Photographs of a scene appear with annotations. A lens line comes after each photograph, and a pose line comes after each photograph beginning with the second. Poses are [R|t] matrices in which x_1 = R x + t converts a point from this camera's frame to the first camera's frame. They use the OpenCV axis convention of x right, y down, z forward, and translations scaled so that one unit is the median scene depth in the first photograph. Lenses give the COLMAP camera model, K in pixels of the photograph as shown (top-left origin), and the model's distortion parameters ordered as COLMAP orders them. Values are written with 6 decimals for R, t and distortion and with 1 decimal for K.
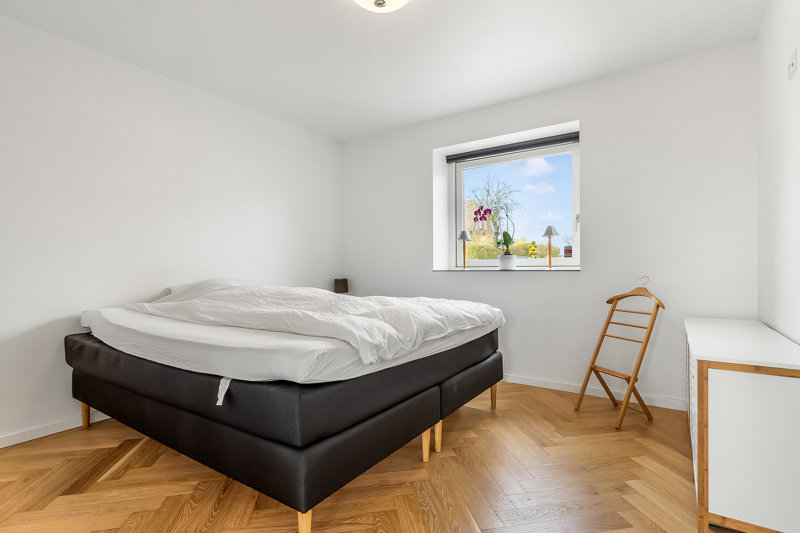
lens RADIAL K [[400.6, 0, 400.0], [0, 400.6, 266.5], [0, 0, 1]] dist [-0.000593, -0.001238]
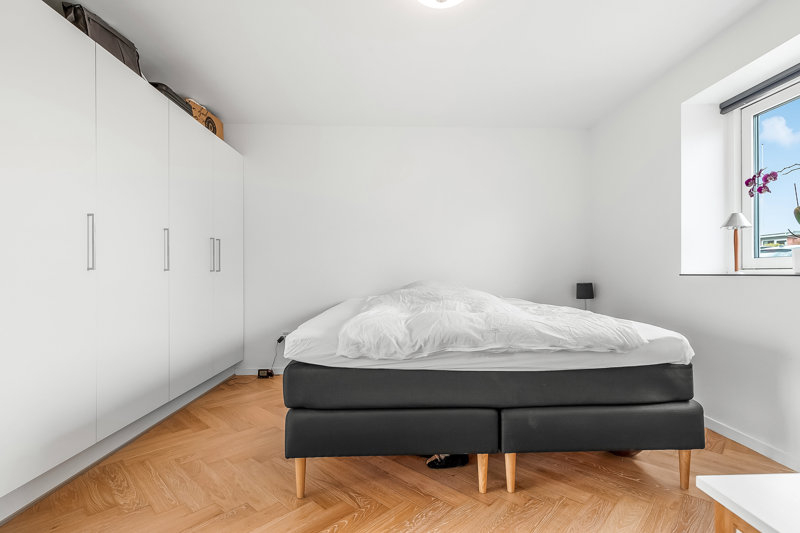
lens RADIAL K [[377.9, 0, 400.9], [0, 377.9, 276.3], [0, 0, 1]] dist [-0.002777, -0.000242]
pose [[0.585280, 0.011356, -0.810752, 0.525475], [0.003131, 0.999863, 0.016265, 0.001877], [0.810825, -0.012058, 0.585164, 0.320277]]
